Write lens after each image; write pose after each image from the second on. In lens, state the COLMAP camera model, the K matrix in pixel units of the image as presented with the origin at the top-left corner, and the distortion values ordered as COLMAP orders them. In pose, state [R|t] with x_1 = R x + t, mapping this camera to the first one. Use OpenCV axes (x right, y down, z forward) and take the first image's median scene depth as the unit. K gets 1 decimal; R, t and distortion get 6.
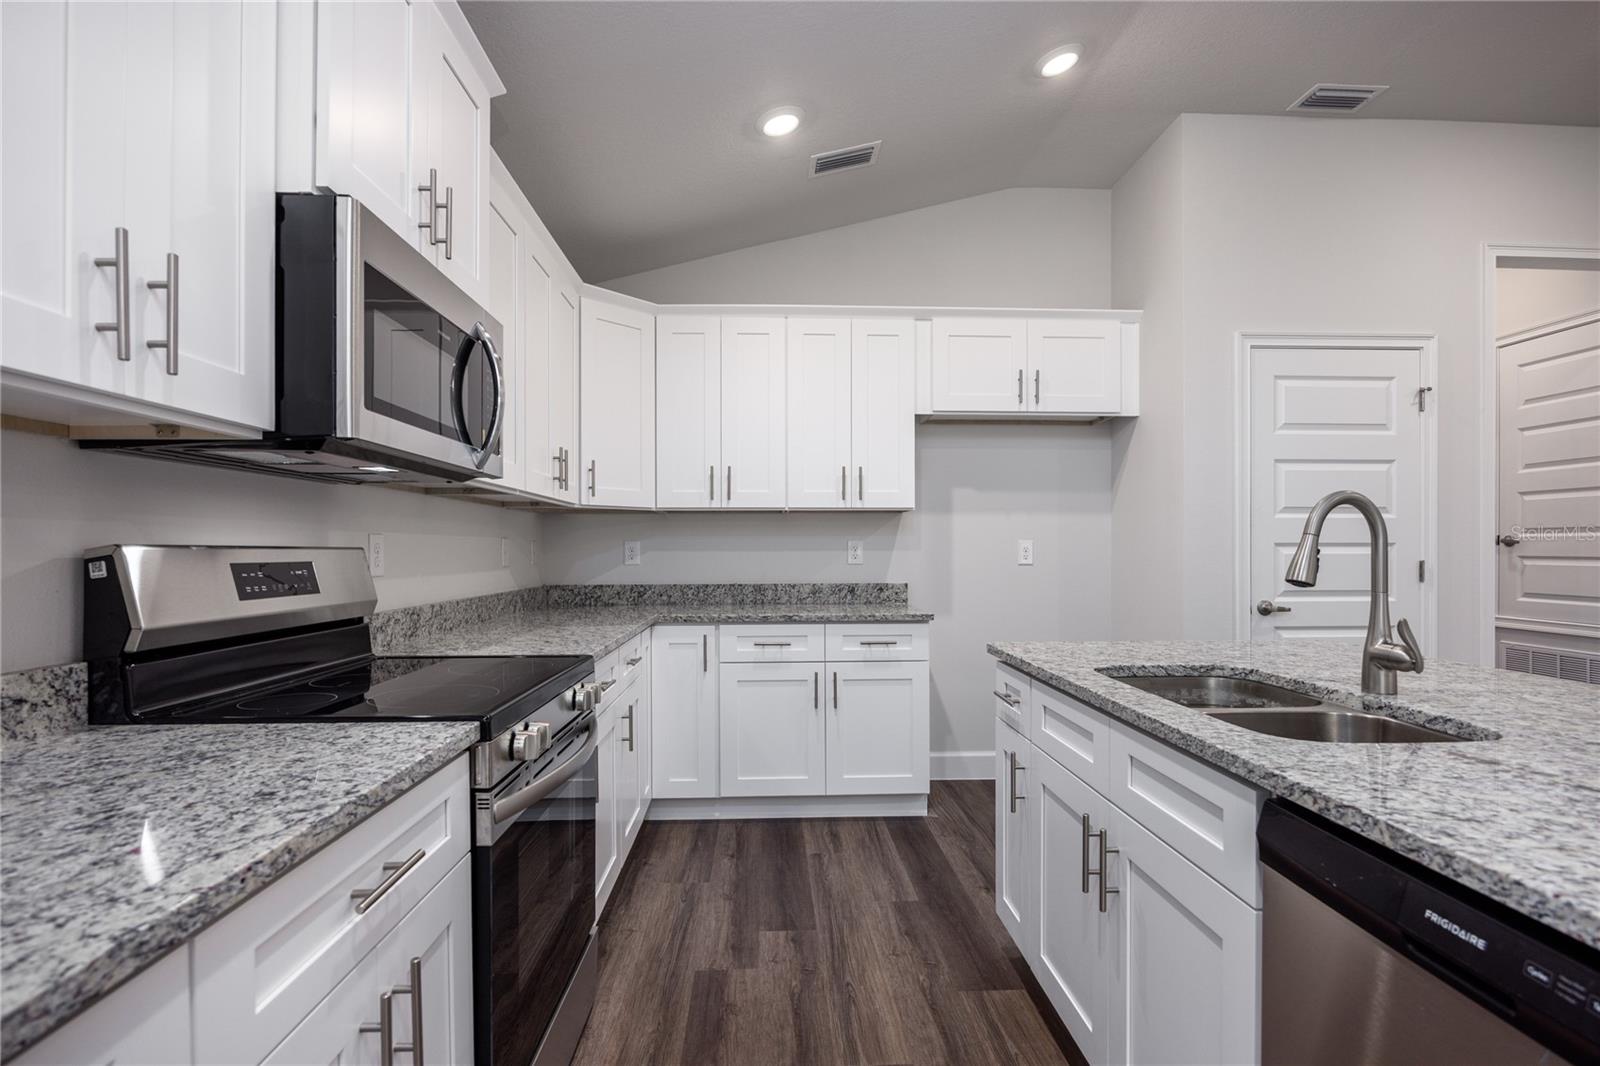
lens RADIAL K [[778.3, 0, 816.0], [0, 778.3, 551.3], [0, 0, 1]] dist [-0.000804, -0.000168]
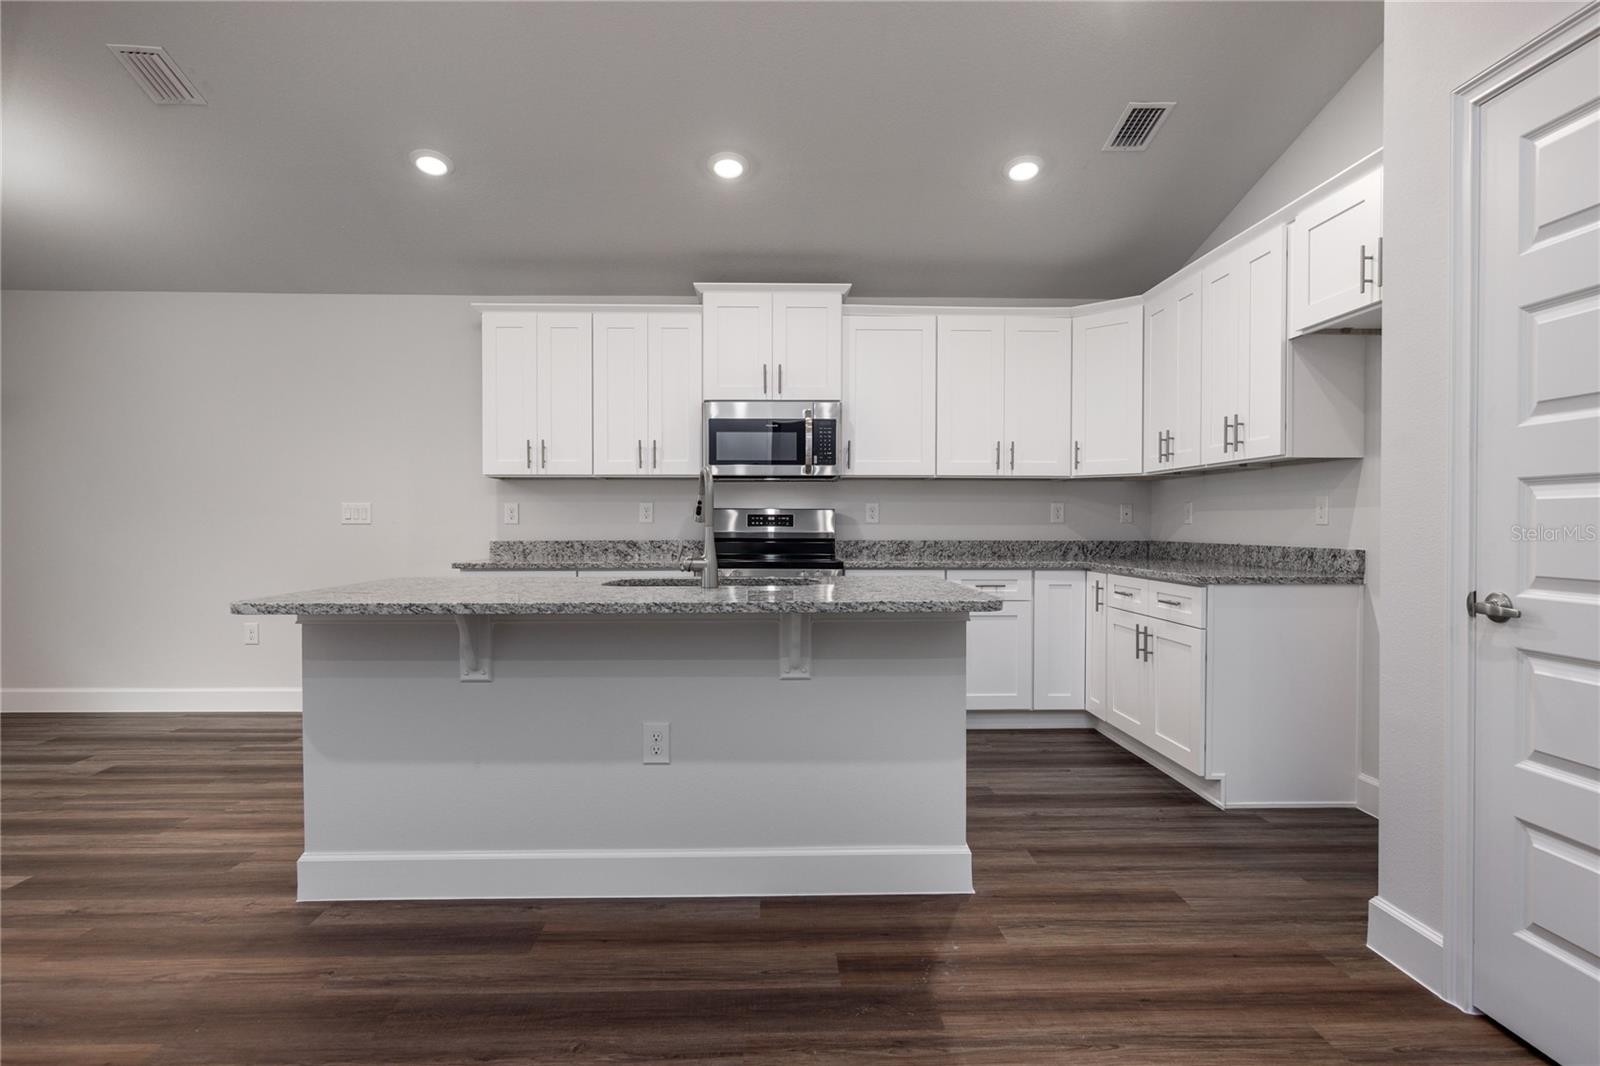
lens RADIAL K [[852.2, 0, 800.0], [0, 852.2, 533.0], [0, 0, 1]] dist [0.001380, -0.000099]
pose [[-0.016294, 0.013854, -0.999771, 1.042641], [-0.004217, 0.999894, 0.013925, 0.016774], [0.999858, 0.004443, -0.016234, 0.509570]]
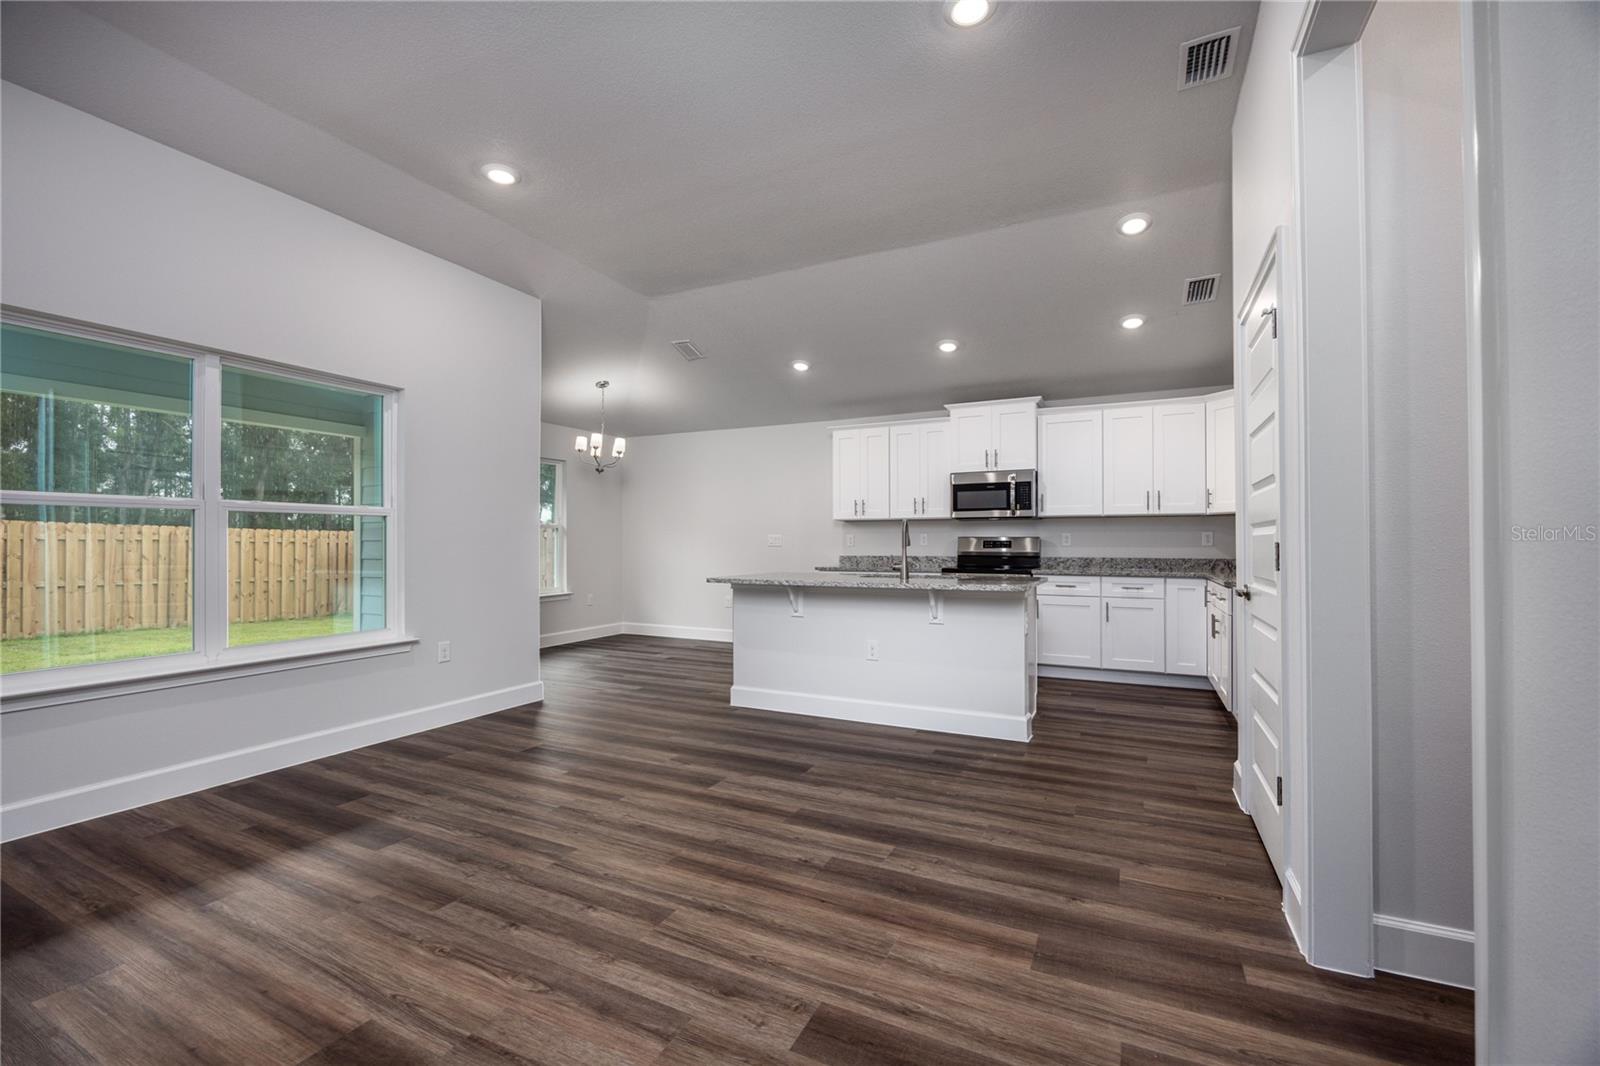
lens RADIAL K [[674.6, 0, 818.6], [0, 674.6, 535.3], [0, 0, 1]] dist [-0.000110, 0.000036]
pose [[-0.469729, -0.010681, -0.882746, 1.425813], [-0.003238, 0.999941, -0.010376, 0.012187], [0.882805, -0.002016, -0.469736, 0.847583]]
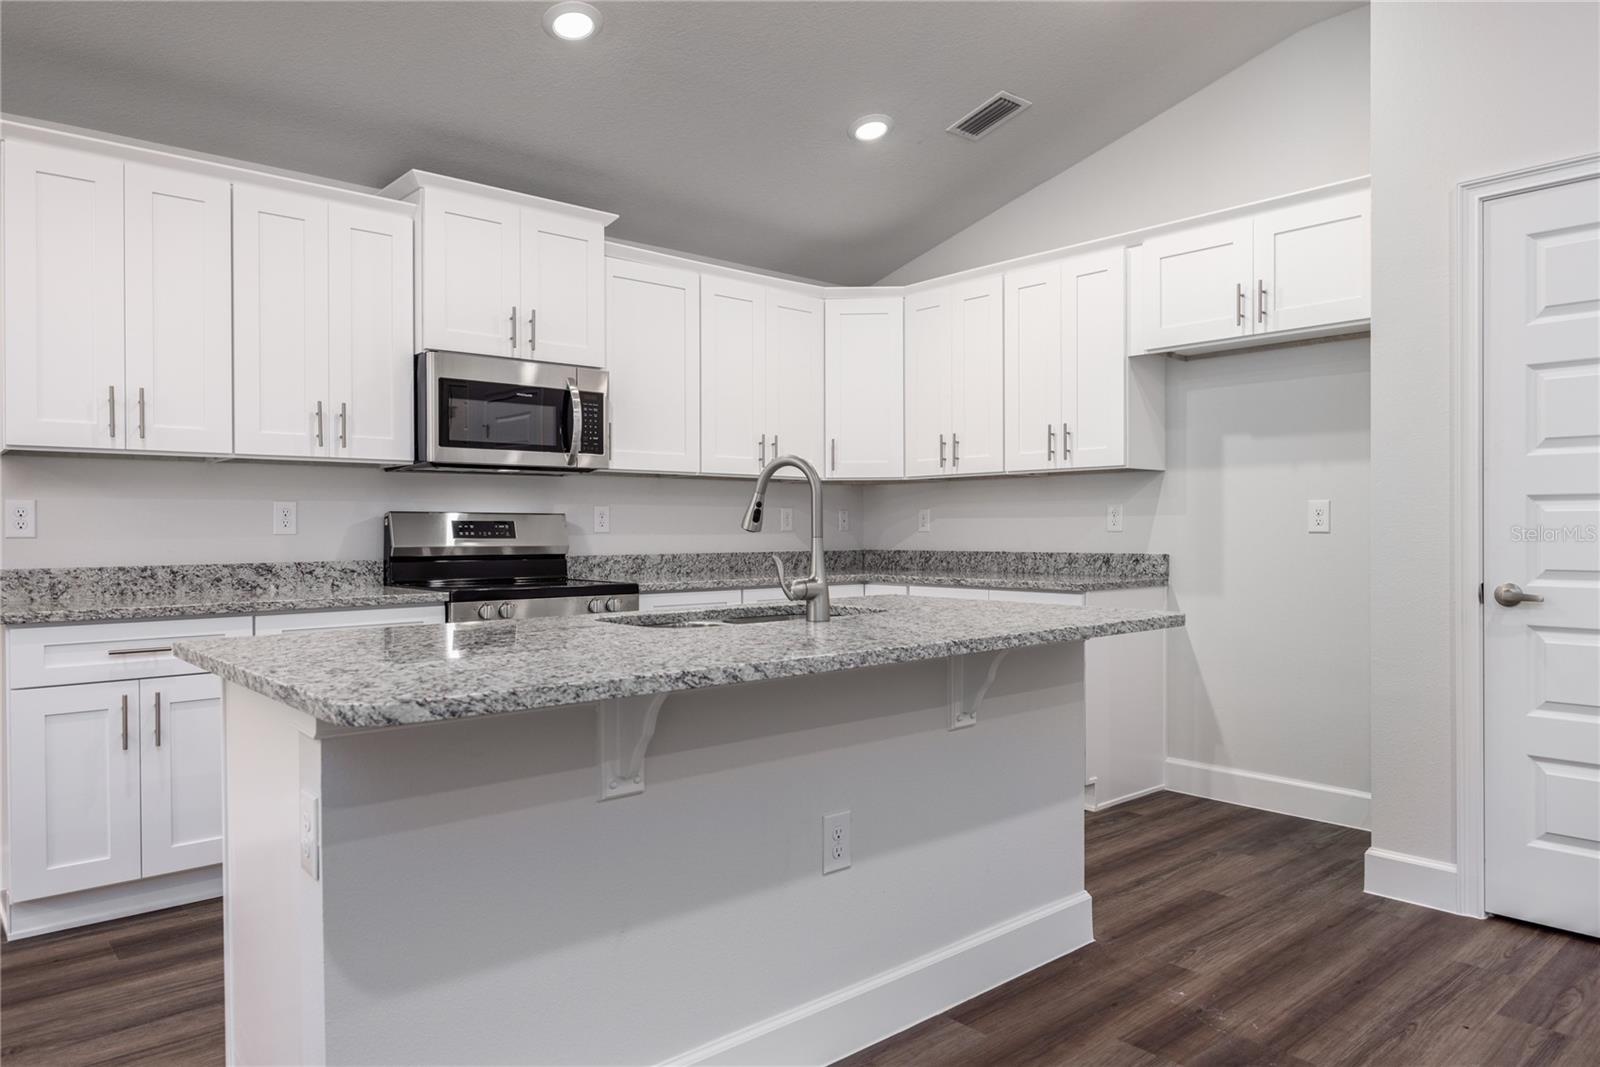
lens RADIAL K [[1050.6, 0, 800.0], [0, 1050.6, 533.5], [0, 0, 1]] dist [0.001977, 0.001958]
pose [[0.626720, 0.001791, -0.779242, 0.815977], [0.000209, 0.999997, 0.002467, 0.017511], [0.779244, -0.001709, 0.626718, -0.014272]]
